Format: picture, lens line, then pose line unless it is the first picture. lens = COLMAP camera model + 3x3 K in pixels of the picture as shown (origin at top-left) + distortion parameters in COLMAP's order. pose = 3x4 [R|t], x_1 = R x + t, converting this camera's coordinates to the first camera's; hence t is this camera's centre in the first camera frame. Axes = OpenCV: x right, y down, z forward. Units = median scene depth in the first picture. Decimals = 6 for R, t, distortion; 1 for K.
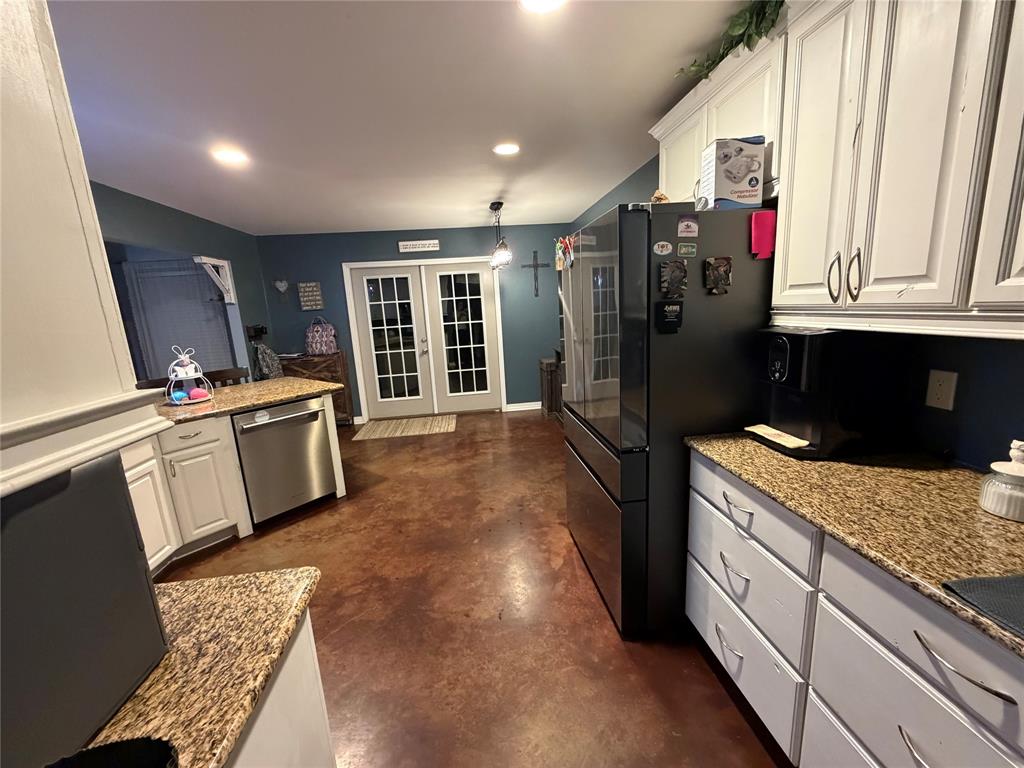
lens RADIAL K [[409.4, 0, 509.8], [0, 409.4, 386.6], [0, 0, 1]] dist [0.000462, 0.000294]
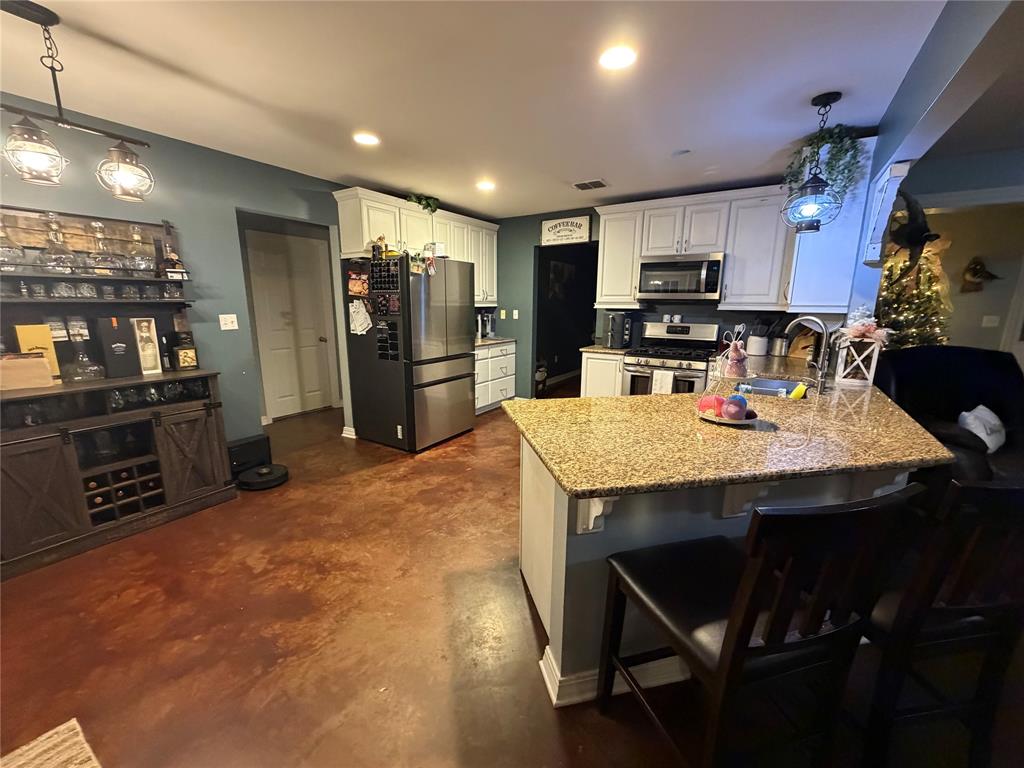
lens RADIAL K [[409.4, 0, 514.1], [0, 409.4, 386.6], [0, 0, 1]] dist [0.000462, 0.000294]
pose [[-0.784460, -0.080880, 0.614882, -0.866351], [0.151556, 0.936399, 0.316525, -0.242700], [-0.601376, 0.341491, -0.722310, 1.542313]]
